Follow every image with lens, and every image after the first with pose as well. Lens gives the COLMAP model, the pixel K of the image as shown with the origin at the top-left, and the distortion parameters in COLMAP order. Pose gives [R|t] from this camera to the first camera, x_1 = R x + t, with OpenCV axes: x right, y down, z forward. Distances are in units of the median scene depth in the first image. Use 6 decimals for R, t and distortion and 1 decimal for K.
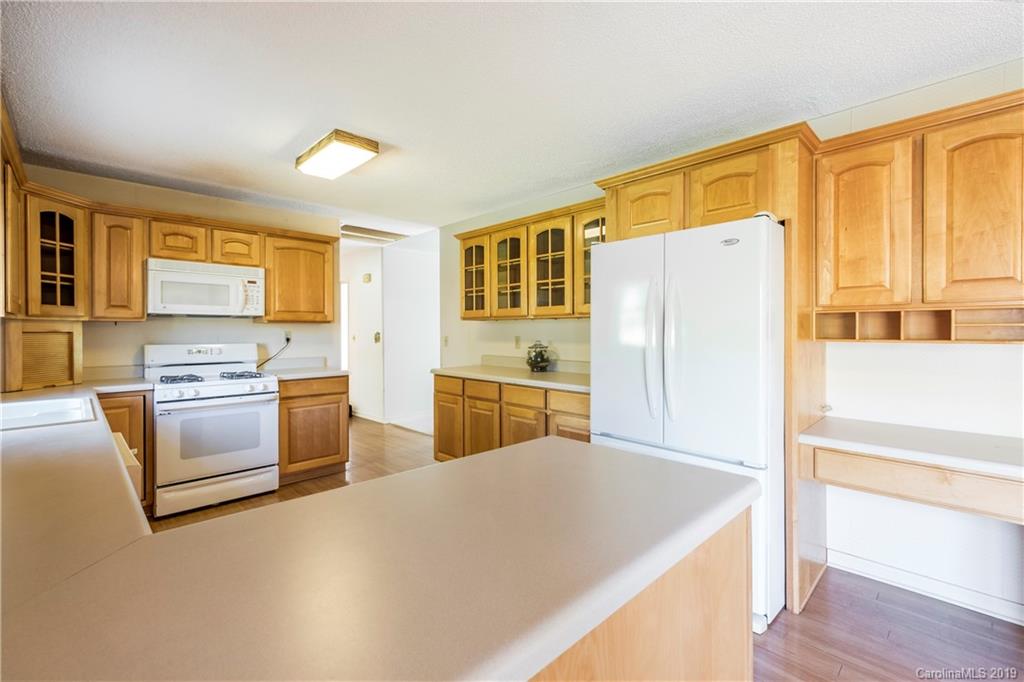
lens RADIAL K [[448.4, 0, 513.1], [0, 448.4, 332.5], [0, 0, 1]] dist [-0.002137, -0.000070]
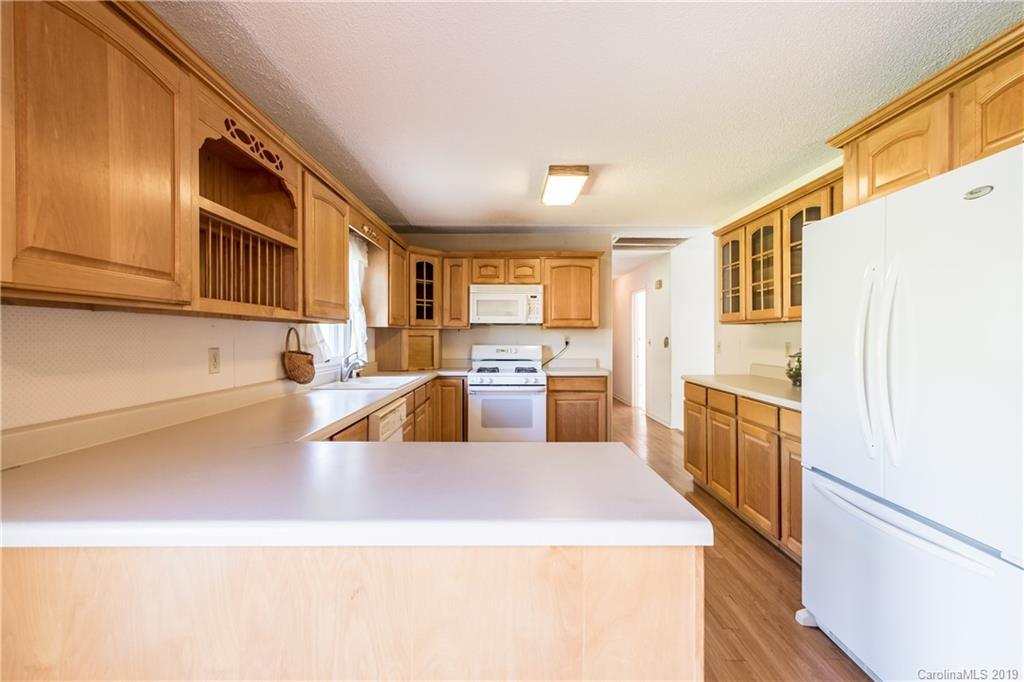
lens RADIAL K [[448.4, 0, 510.0], [0, 448.4, 337.2], [0, 0, 1]] dist [-0.002137, -0.000070]
pose [[0.709452, 0.004287, -0.704740, 0.270993], [-0.005523, 0.999985, 0.000523, 0.000993], [0.704732, 0.003521, 0.709465, 0.060089]]
